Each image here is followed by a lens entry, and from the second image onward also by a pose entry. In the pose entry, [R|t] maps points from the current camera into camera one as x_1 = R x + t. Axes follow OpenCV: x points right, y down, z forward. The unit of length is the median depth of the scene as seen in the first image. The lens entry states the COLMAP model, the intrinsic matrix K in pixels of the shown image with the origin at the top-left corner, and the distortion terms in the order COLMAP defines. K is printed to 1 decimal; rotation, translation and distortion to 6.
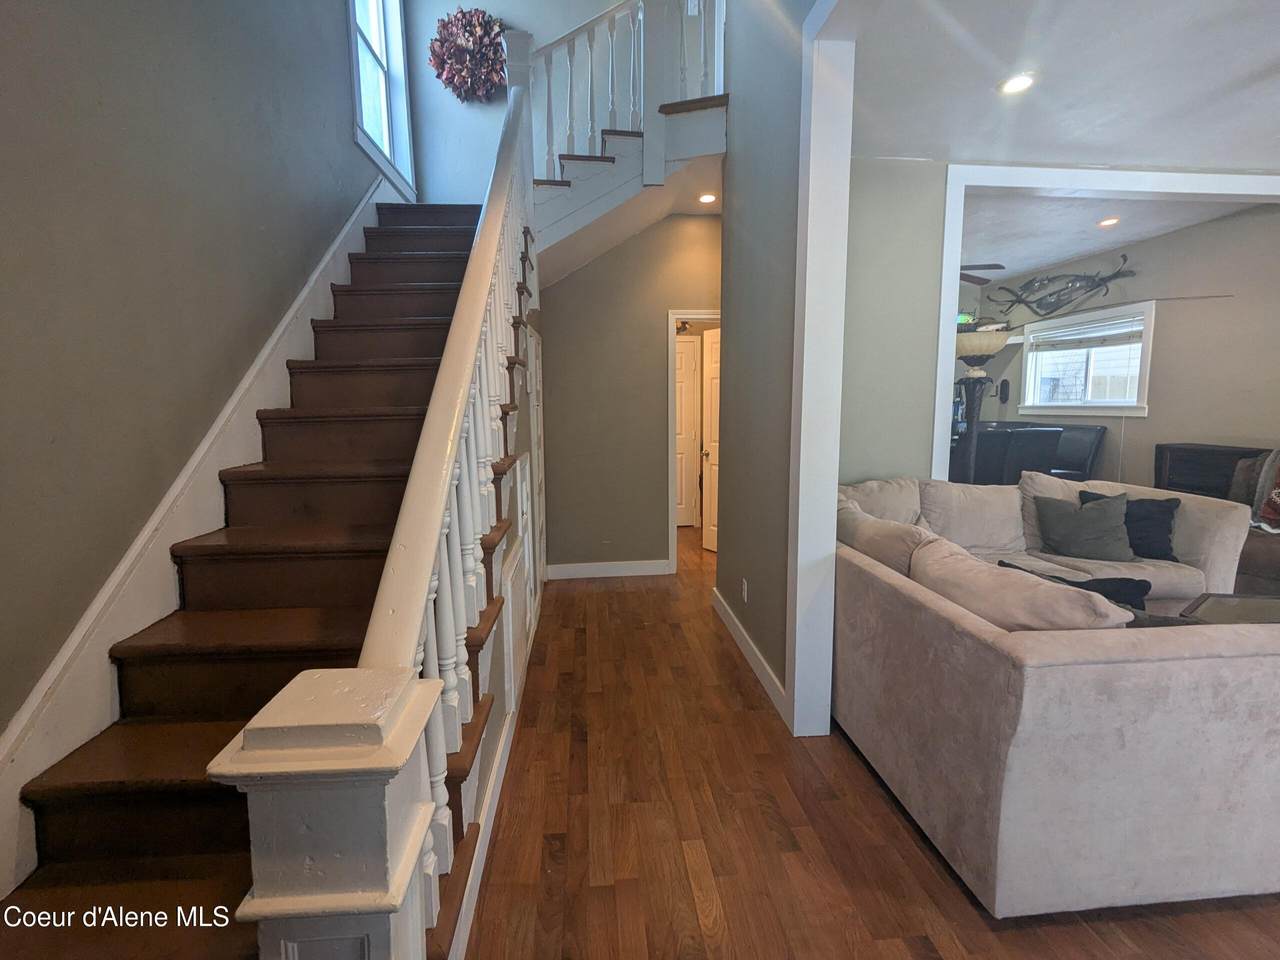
lens RADIAL K [[598.4, 0, 640.7], [0, 598.4, 481.5], [0, 0, 1]] dist [0.001437, 0.001272]
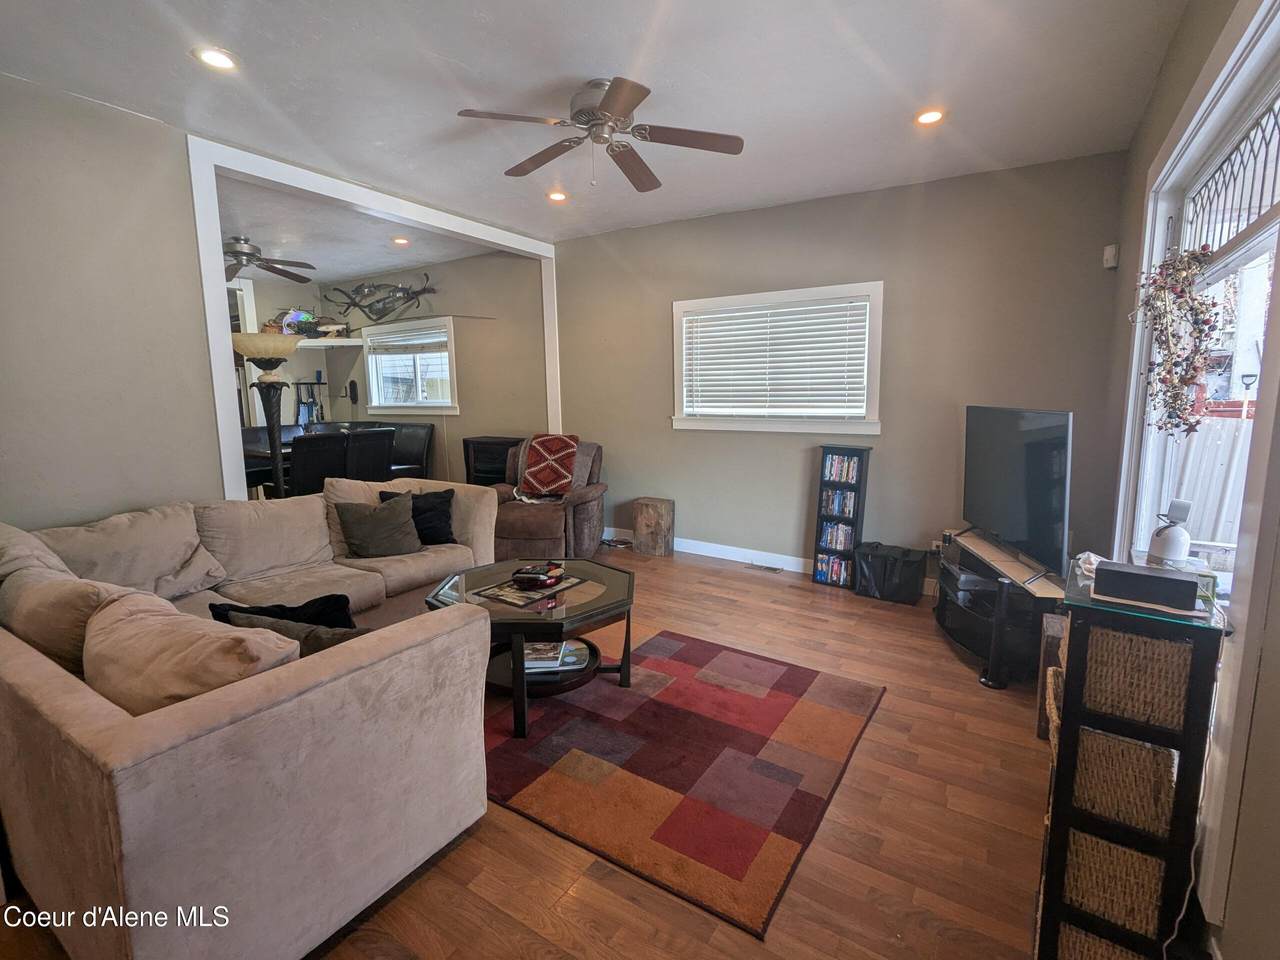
lens RADIAL K [[598.4, 0, 639.2], [0, 598.4, 476.4], [0, 0, 1]] dist [0.001437, 0.001272]
pose [[0.622277, -0.111994, 0.774745, 0.133017], [0.111966, 0.992270, 0.053507, -0.010447], [-0.774749, 0.053449, 0.630006, -0.012396]]
